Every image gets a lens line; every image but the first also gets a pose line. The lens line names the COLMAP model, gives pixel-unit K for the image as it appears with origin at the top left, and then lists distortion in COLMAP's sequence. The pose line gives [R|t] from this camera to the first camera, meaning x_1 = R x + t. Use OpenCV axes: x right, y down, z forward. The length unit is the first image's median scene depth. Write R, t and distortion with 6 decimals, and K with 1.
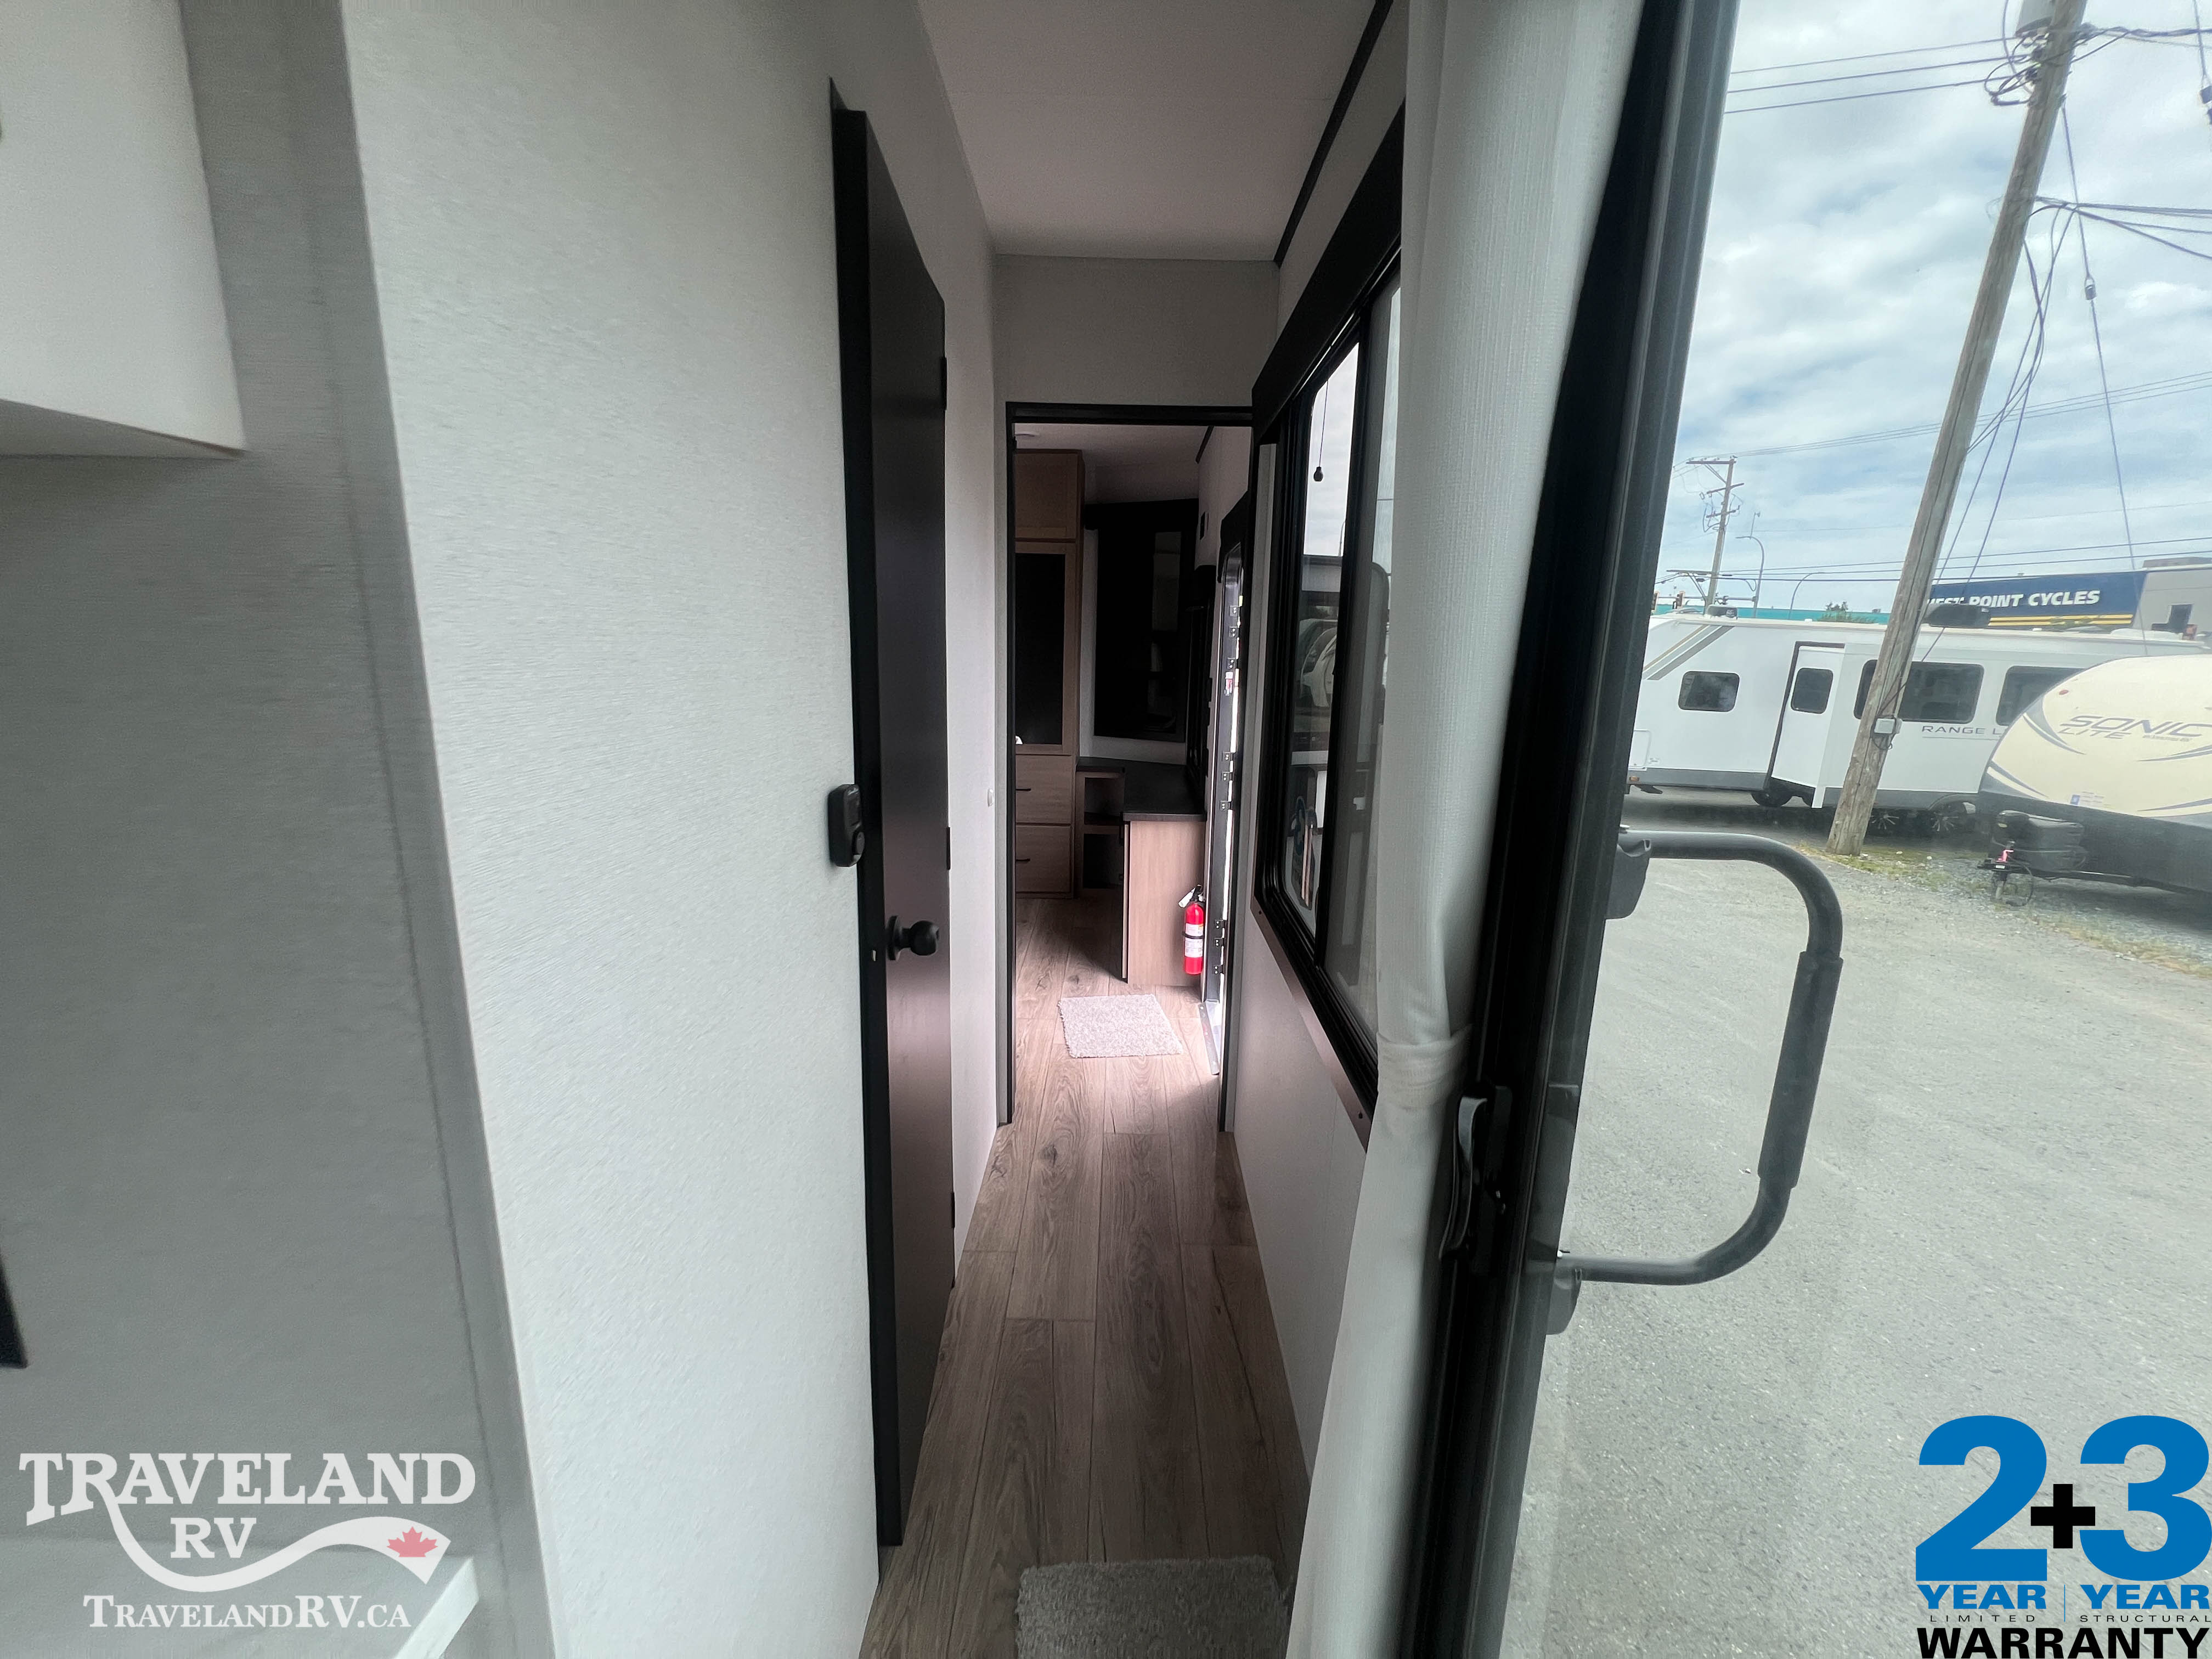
lens RADIAL K [[882.3, 0, 1107.5], [0, 882.3, 825.9], [0, 0, 1]] dist [-0.002857, 0.000593]
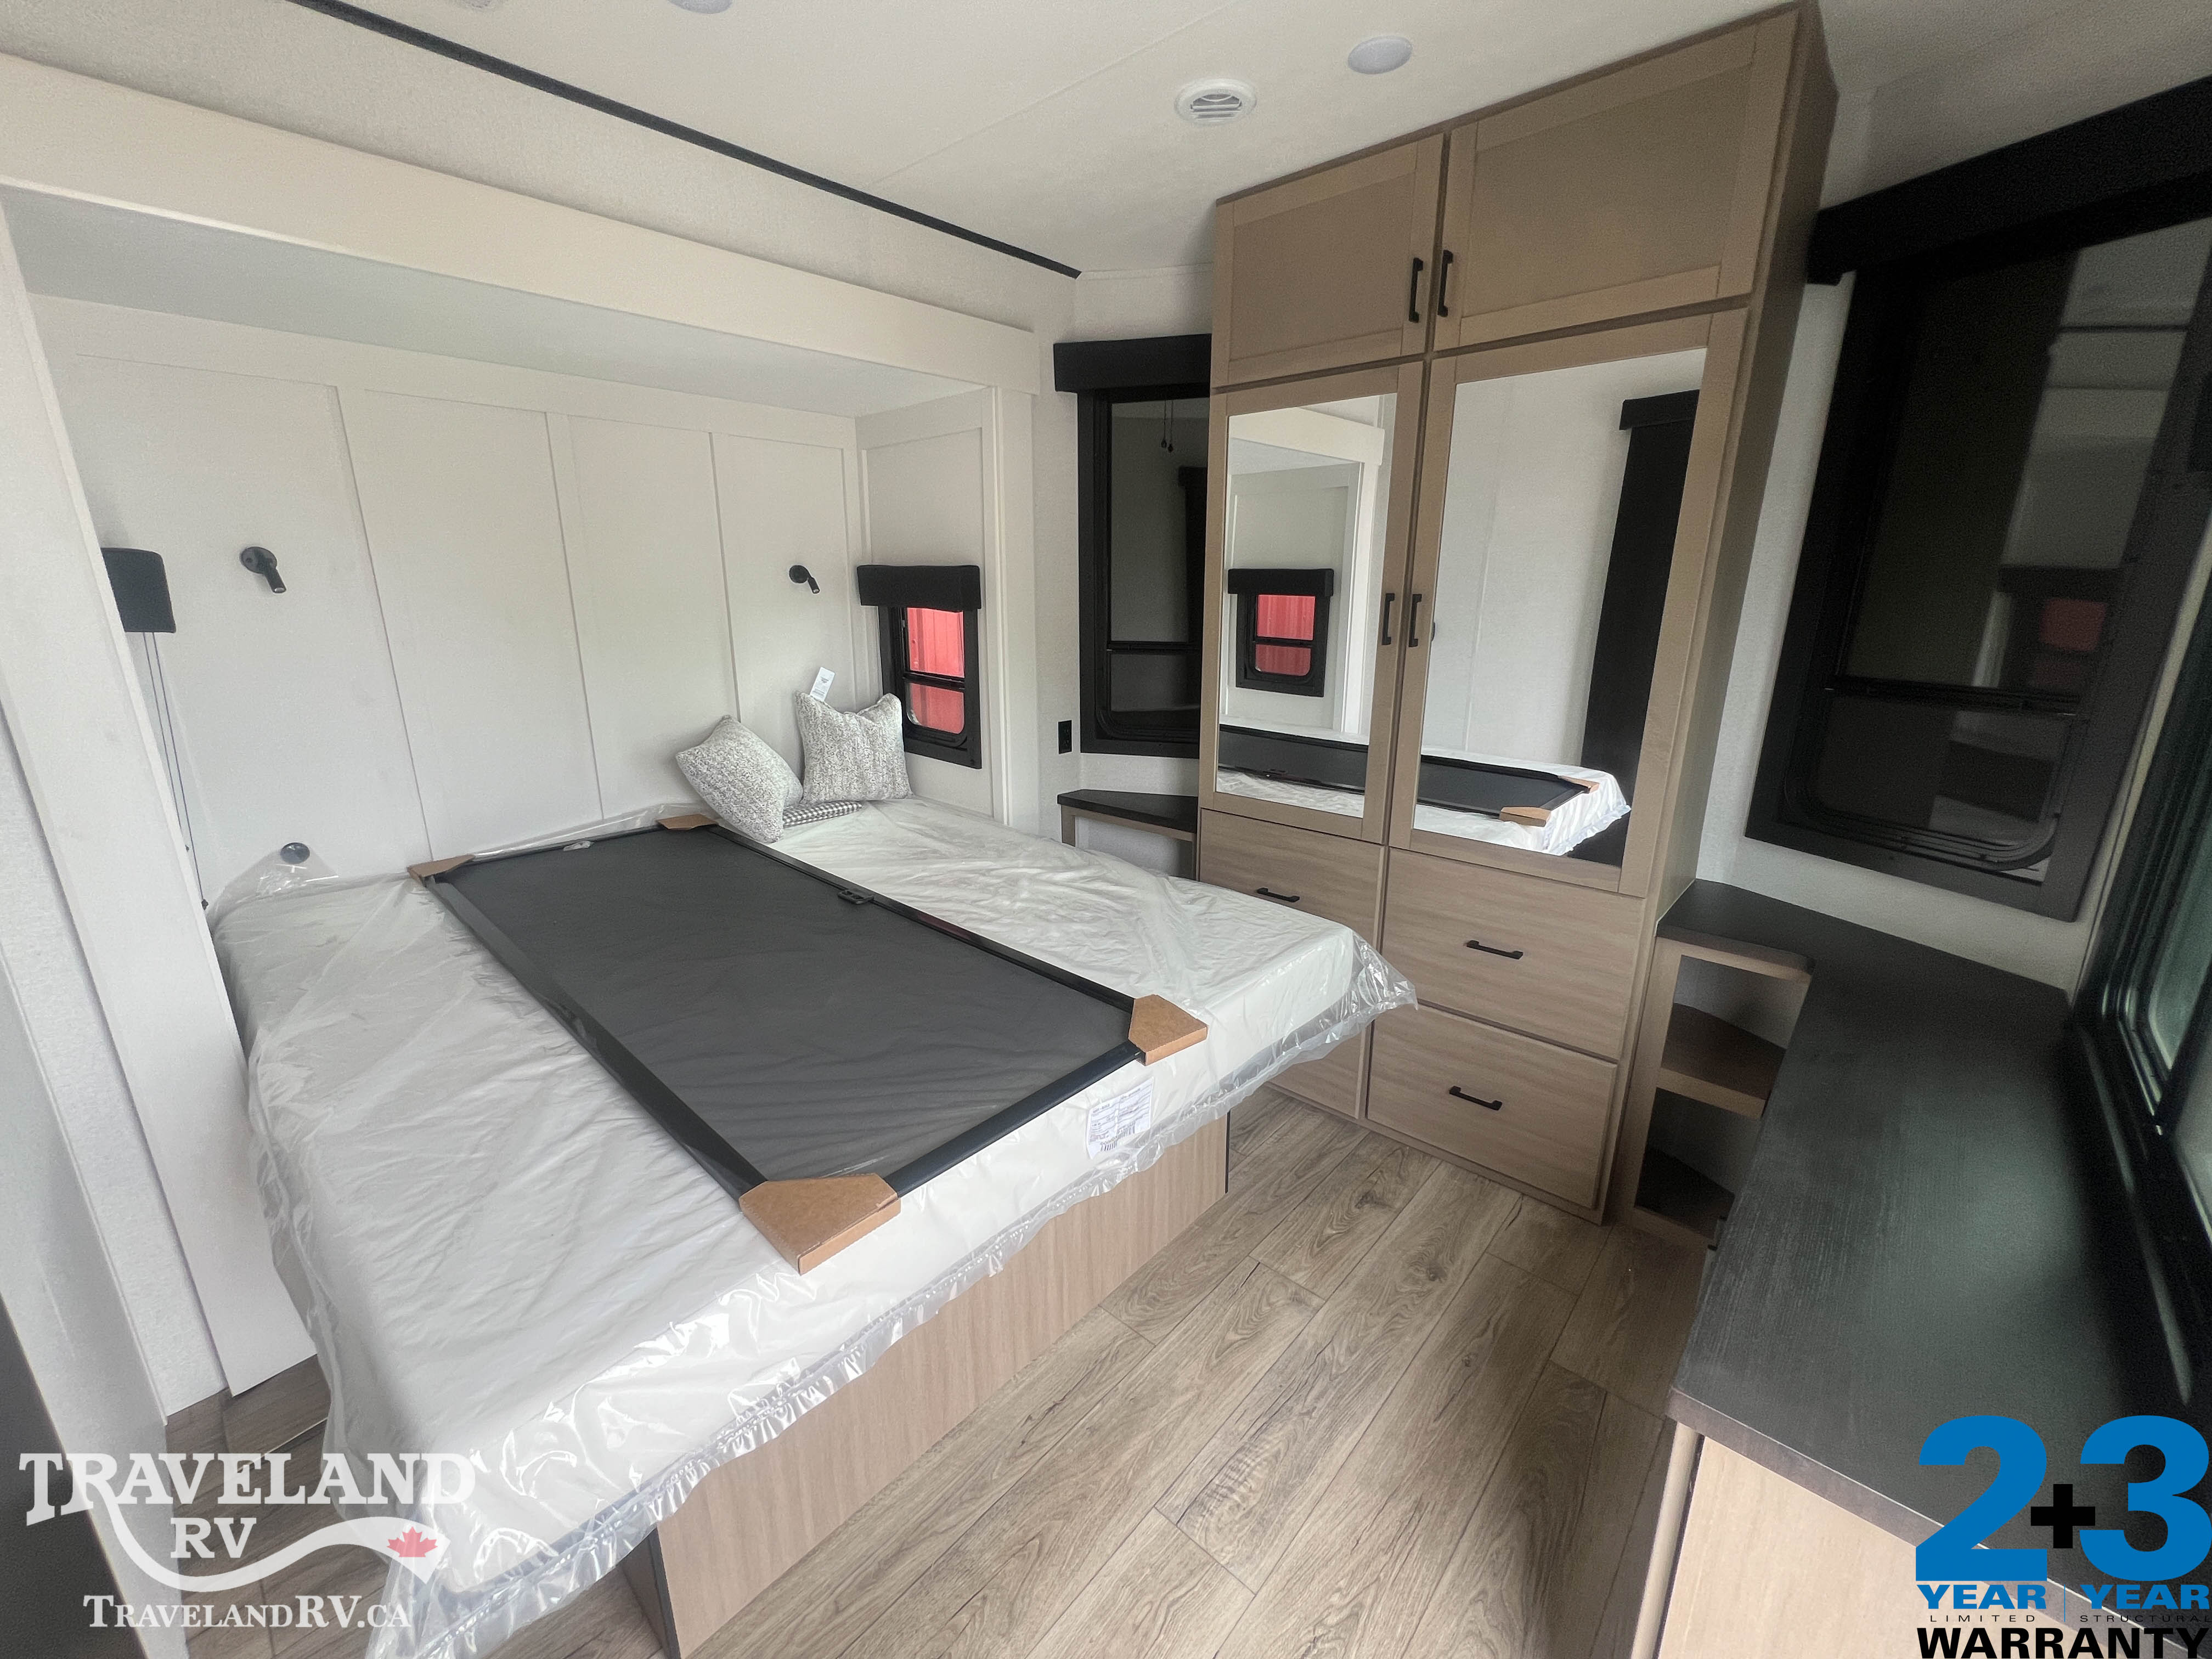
lens RADIAL K [[882.3, 0, 1109.5], [0, 882.3, 826.3], [0, 0, 1]] dist [-0.002857, 0.000593]
pose [[0.753605, 0.152411, -0.639415, 0.013042], [-0.118840, 0.988309, 0.095511, -0.065112], [0.646496, 0.004010, 0.762907, 0.300064]]
